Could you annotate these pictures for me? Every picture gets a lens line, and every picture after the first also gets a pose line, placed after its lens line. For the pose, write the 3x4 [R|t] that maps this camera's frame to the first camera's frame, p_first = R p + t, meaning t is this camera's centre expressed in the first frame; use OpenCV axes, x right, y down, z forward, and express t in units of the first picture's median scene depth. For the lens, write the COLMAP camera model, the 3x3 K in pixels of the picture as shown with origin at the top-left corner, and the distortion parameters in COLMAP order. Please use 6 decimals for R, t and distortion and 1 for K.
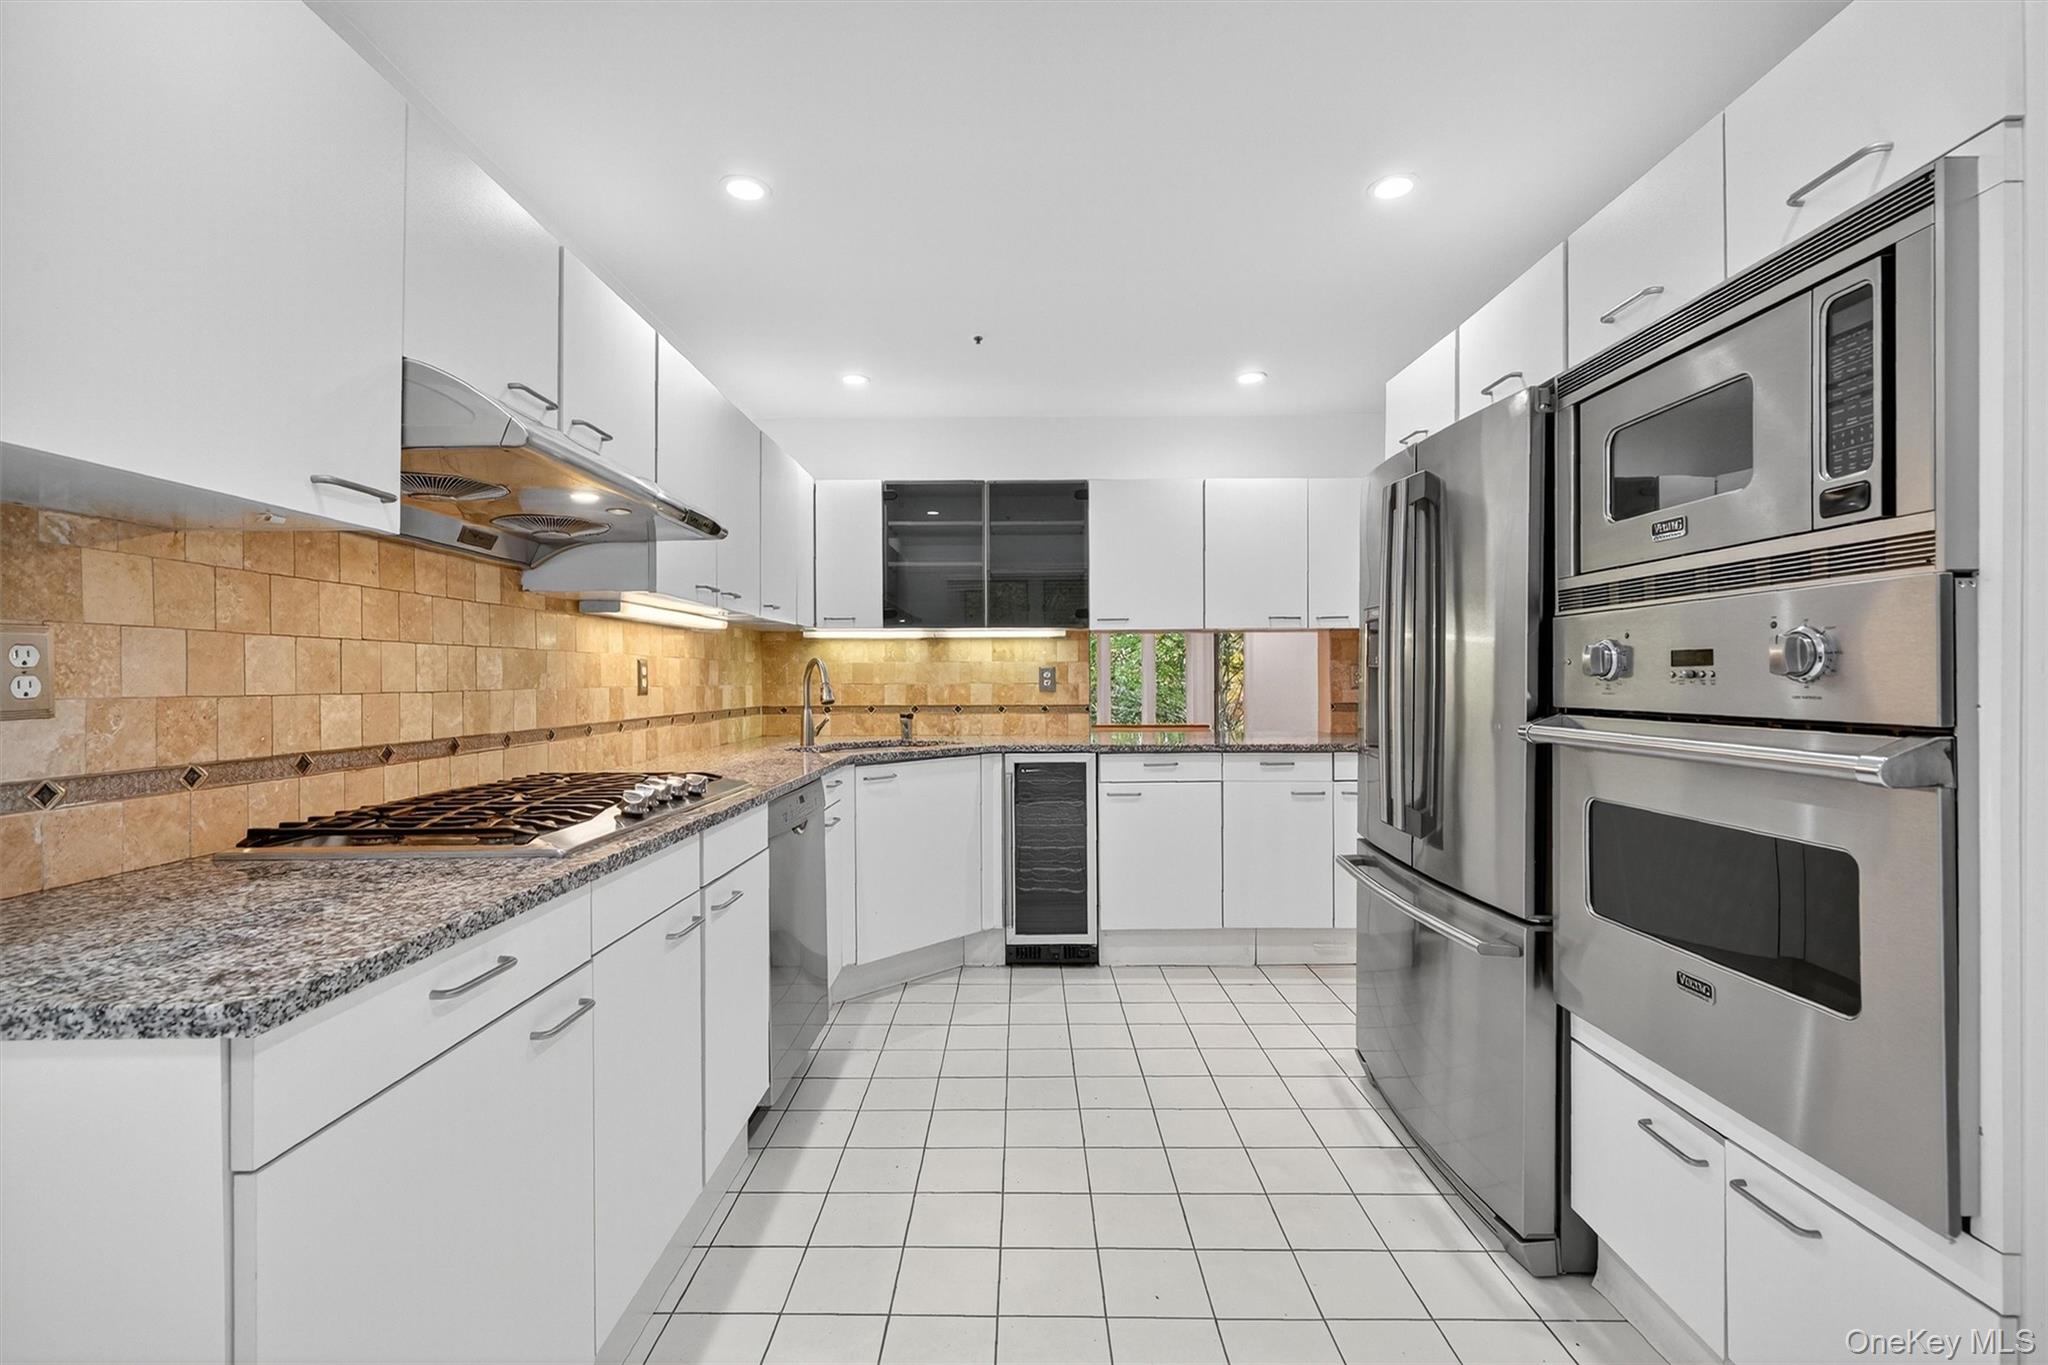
lens RADIAL K [[838.6, 0, 1015.6], [0, 838.6, 658.1], [0, 0, 1]] dist [0.002238, 0.000234]
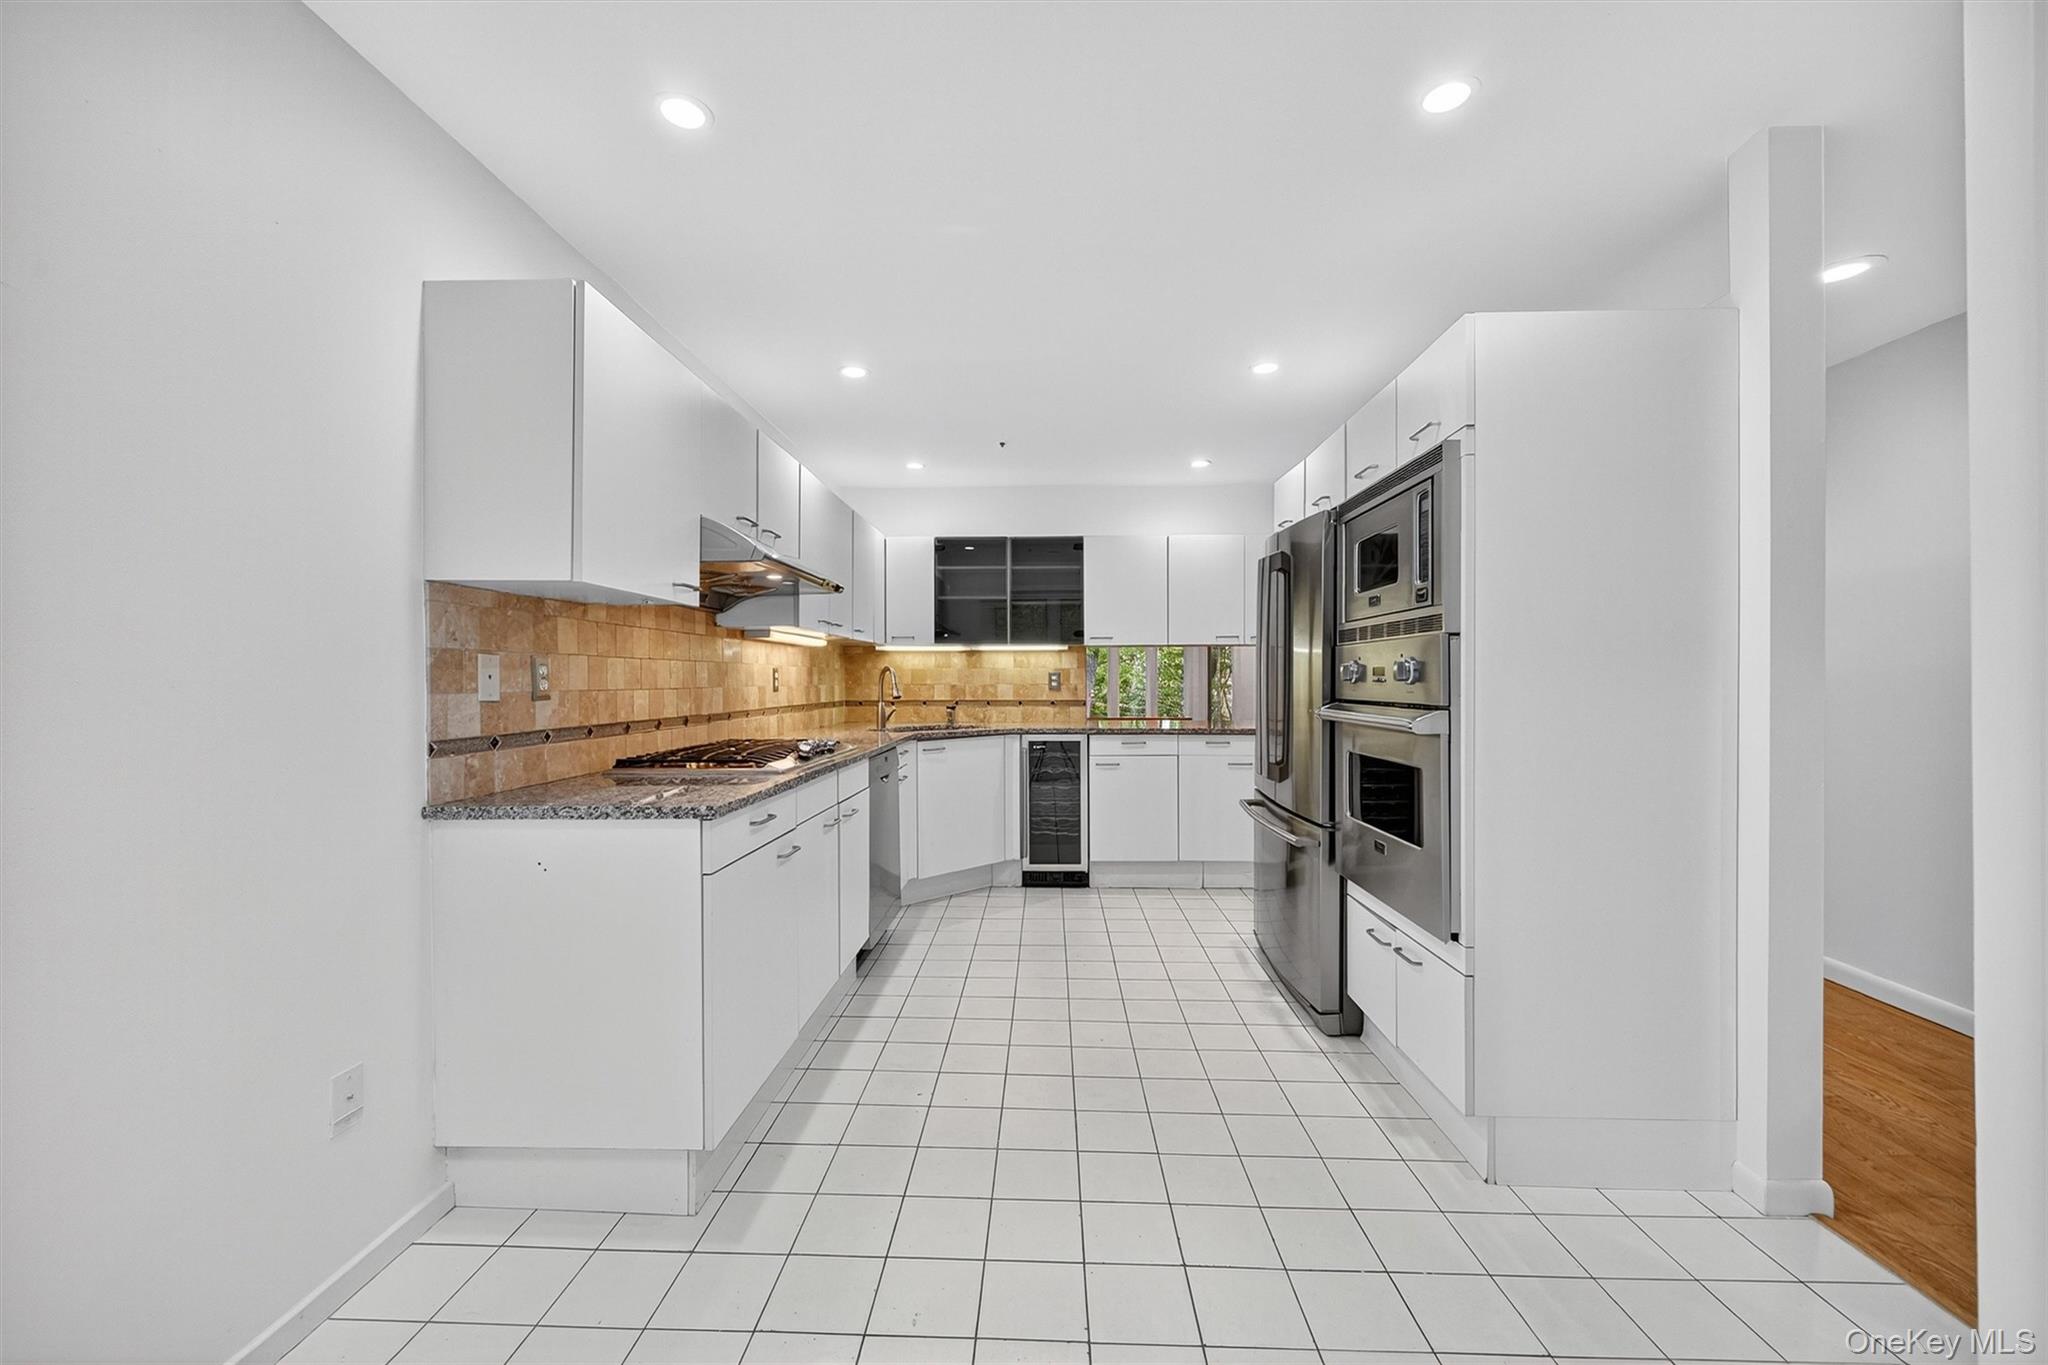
lens RADIAL K [[838.6, 0, 1015.6], [0, 838.6, 658.1], [0, 0, 1]] dist [0.002238, 0.000234]
pose [[0.999231, 0.000794, -0.039193, 0.041072], [-0.000827, 0.999999, -0.000812, -0.015833], [0.039192, 0.000844, 0.999231, -0.515689]]
